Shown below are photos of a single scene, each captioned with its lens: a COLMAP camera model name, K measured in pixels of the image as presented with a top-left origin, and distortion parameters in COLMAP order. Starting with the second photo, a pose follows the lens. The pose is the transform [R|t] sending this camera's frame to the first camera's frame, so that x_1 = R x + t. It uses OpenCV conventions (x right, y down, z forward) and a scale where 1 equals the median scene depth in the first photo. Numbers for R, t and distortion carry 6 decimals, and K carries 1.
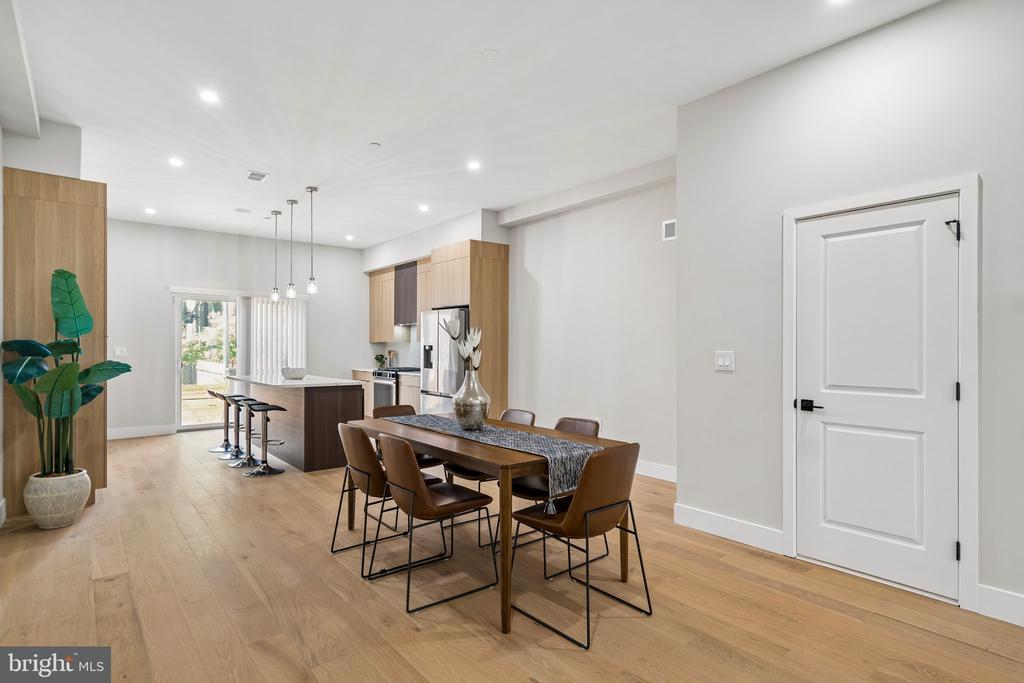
lens RADIAL K [[536.2, 0, 505.6], [0, 536.2, 345.4], [0, 0, 1]] dist [0.002533, 0.004458]
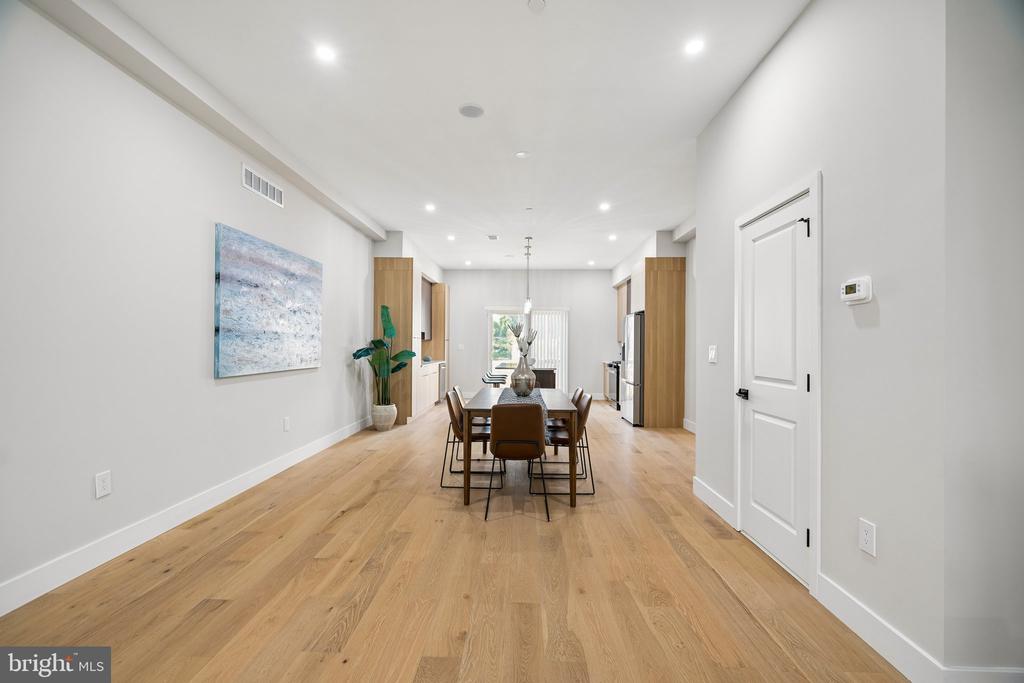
lens RADIAL K [[464.1, 0, 505.5], [0, 464.1, 342.3], [0, 0, 1]] dist [-0.008405, 0.004842]
pose [[0.757238, -0.001404, -0.653137, 0.446543], [-0.003217, 0.999978, -0.005880, 0.006491], [0.653131, 0.006553, 0.757217, -0.023832]]
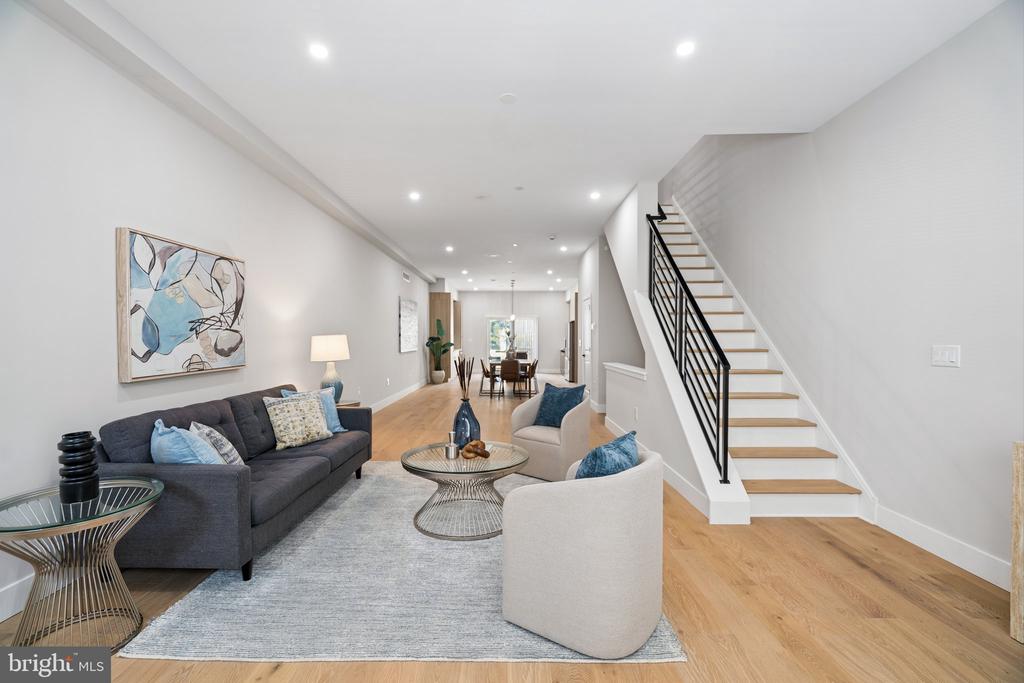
lens RADIAL K [[464.1, 0, 503.1], [0, 464.1, 344.3], [0, 0, 1]] dist [-0.008405, 0.004842]
pose [[0.776015, 0.009825, -0.630638, 1.114877], [-0.000657, 0.999891, 0.014768, -0.003238], [0.630714, -0.011046, 0.775937, -0.885309]]
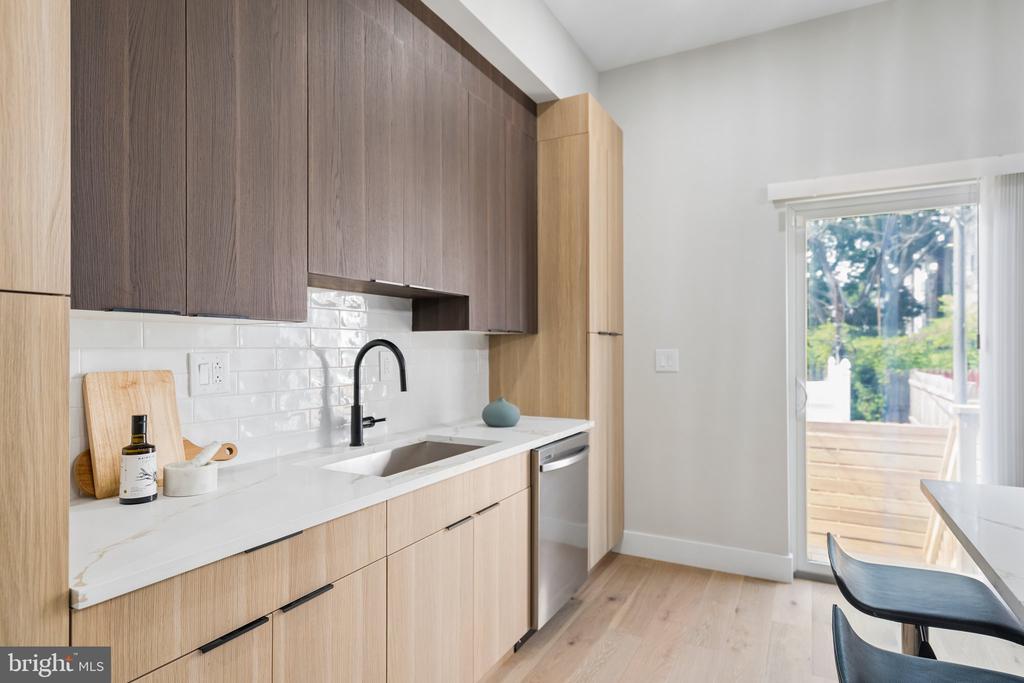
lens RADIAL K [[573.4, 0, 504.0], [0, 573.4, 346.4], [0, 0, 1]] dist [0.013645, 0.003729]
pose [[0.396613, -0.004567, -0.917975, -0.439216], [0.004898, 0.999984, -0.002859, 0.002375], [0.917973, -0.003362, 0.396629, 0.891388]]
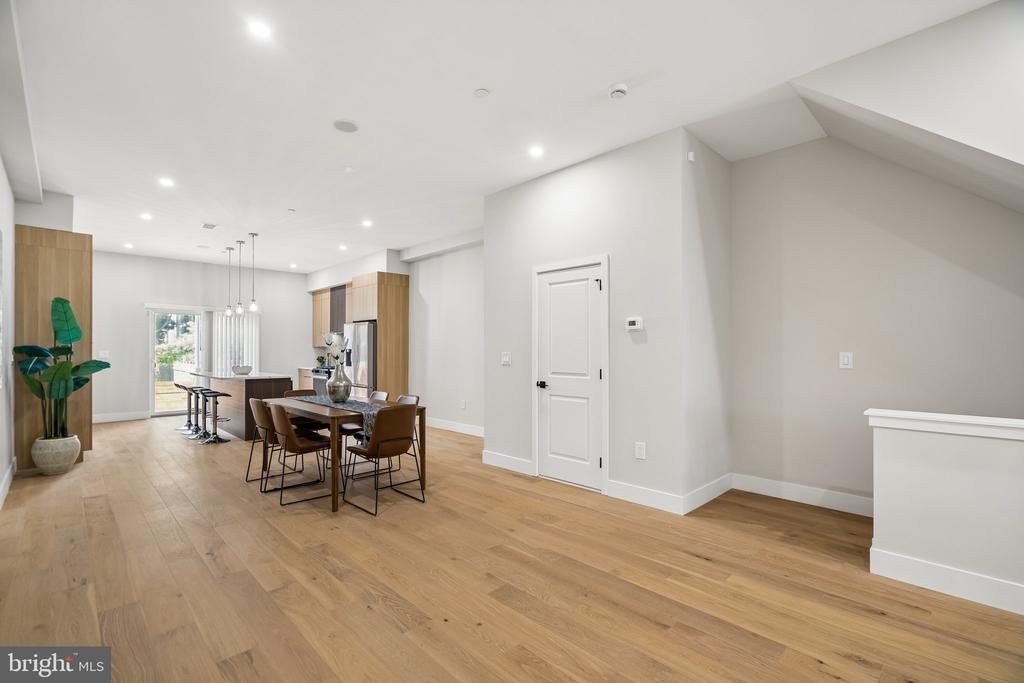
lens RADIAL K [[464.1, 0, 507.0], [0, 464.1, 348.5], [0, 0, 1]] dist [-0.008405, 0.004842]
pose [[0.995753, -0.000941, 0.092061, 0.175699], [0.001052, 0.999999, -0.001159, 0.000382], [-0.092060, 0.001251, 0.995753, -0.235371]]
